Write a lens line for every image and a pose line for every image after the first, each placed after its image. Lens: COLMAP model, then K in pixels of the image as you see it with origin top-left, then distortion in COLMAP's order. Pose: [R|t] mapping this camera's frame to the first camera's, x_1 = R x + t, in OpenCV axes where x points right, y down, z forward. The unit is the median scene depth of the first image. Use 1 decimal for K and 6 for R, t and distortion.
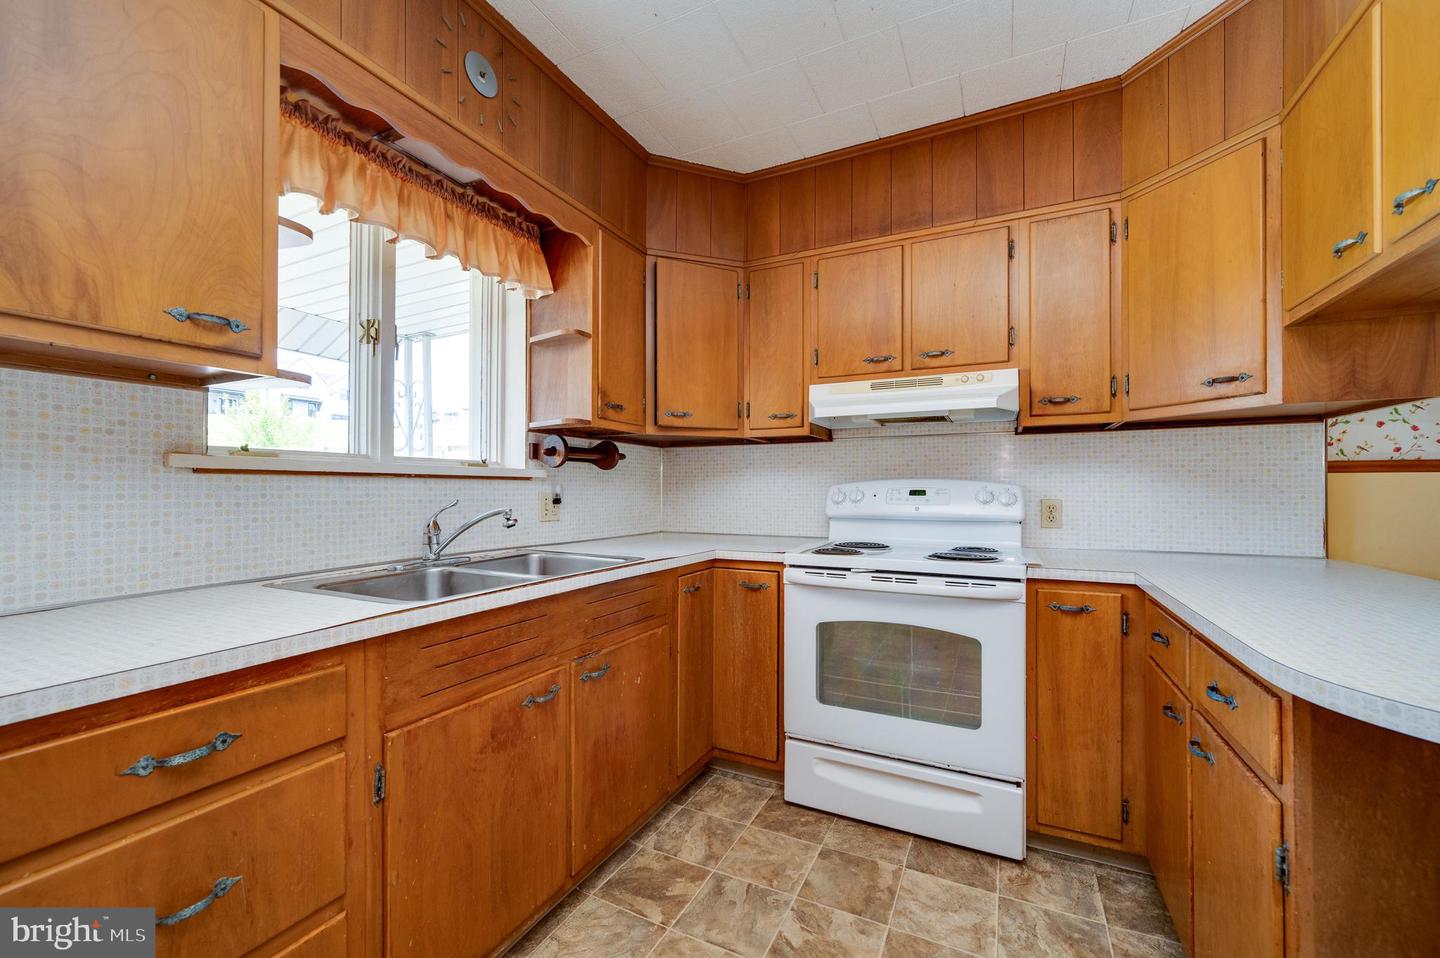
lens RADIAL K [[580.6, 0, 721.0], [0, 580.6, 486.2], [0, 0, 1]] dist [-0.001357, -0.000079]
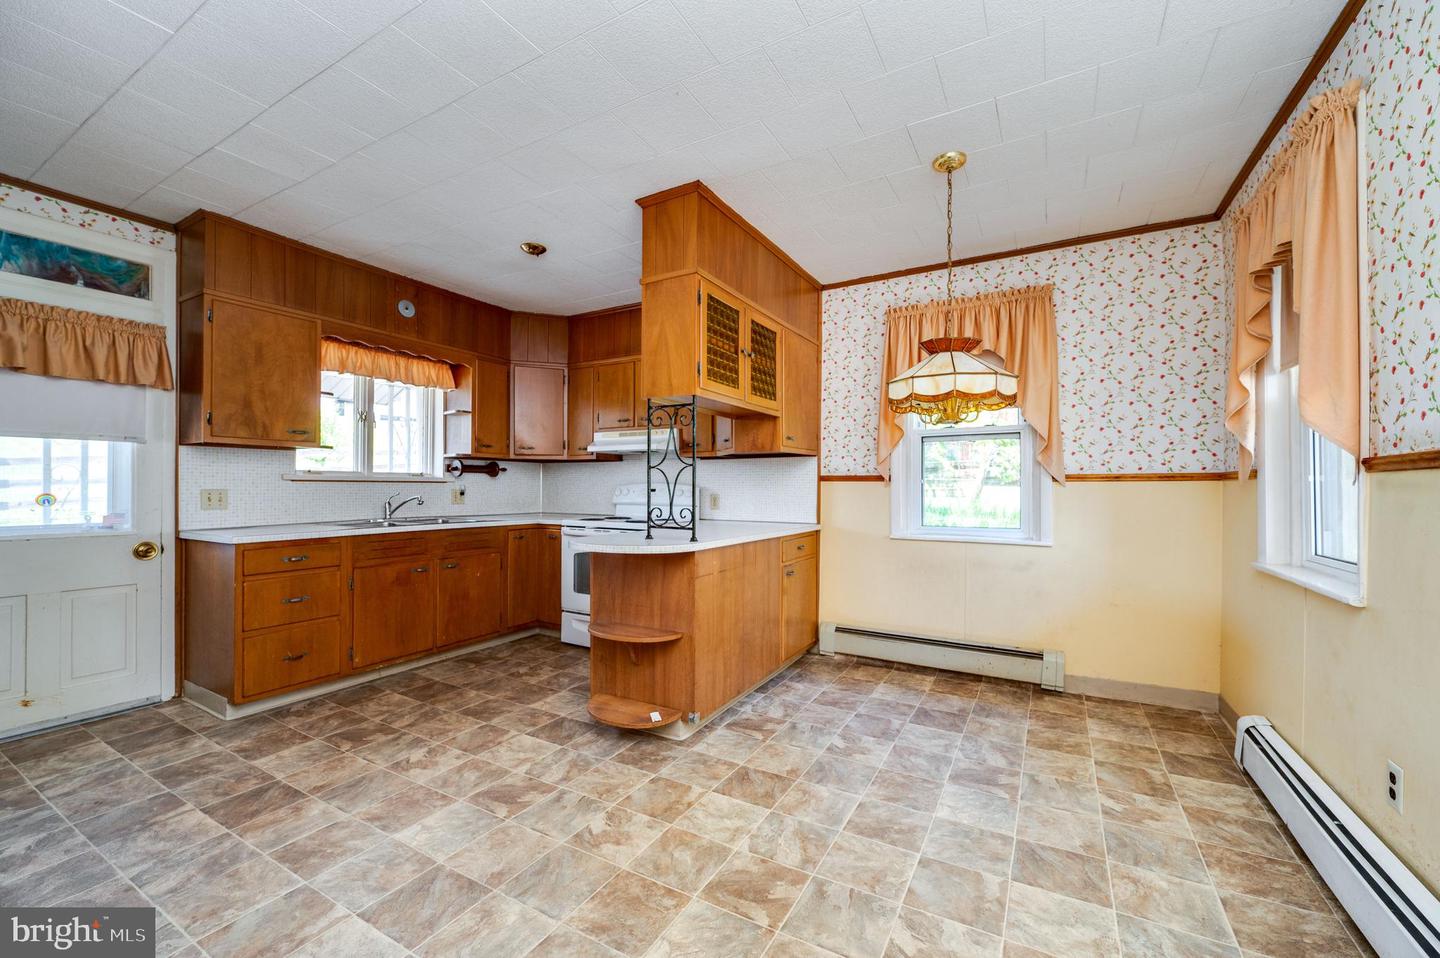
lens RADIAL K [[578.7, 0, 718.7], [0, 578.7, 483.8], [0, 0, 1]] dist [-0.001337, -0.000347]
pose [[0.997836, 0.004625, -0.065588, 0.791376], [-0.004537, 0.999989, 0.001485, -0.015214], [0.065594, -0.001184, 0.997846, -0.983472]]
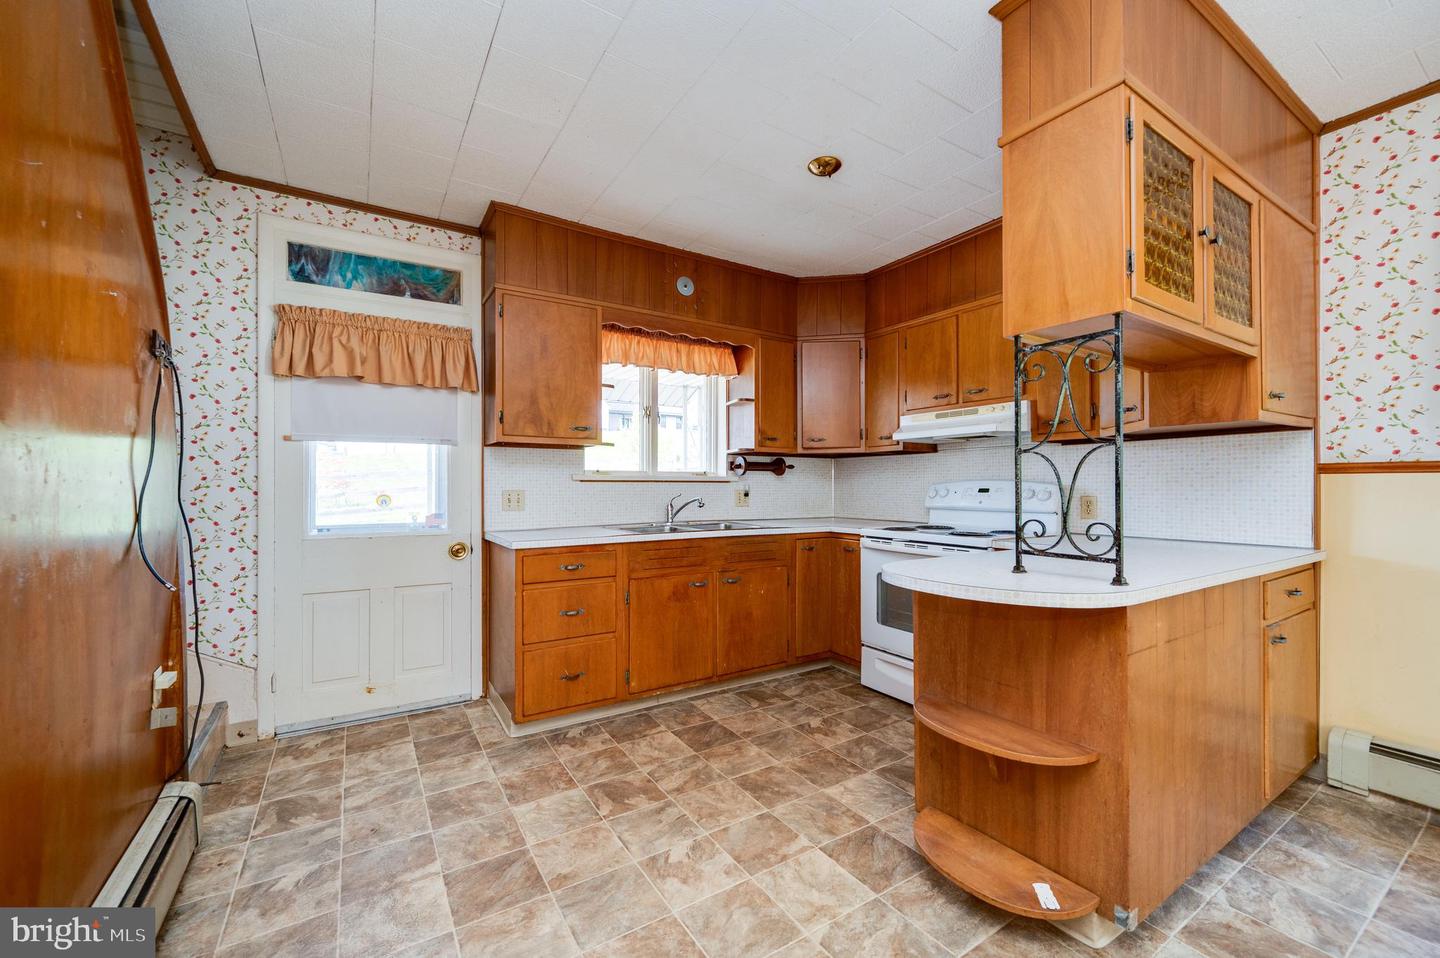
lens RADIAL K [[578.7, 0, 718.7], [0, 578.7, 483.8], [0, 0, 1]] dist [-0.001337, -0.000347]
pose [[0.852371, -0.002762, -0.522930, 0.608469], [0.003725, 0.999993, 0.000789, -0.008510], [0.522924, -0.002621, 0.852375, -0.551881]]
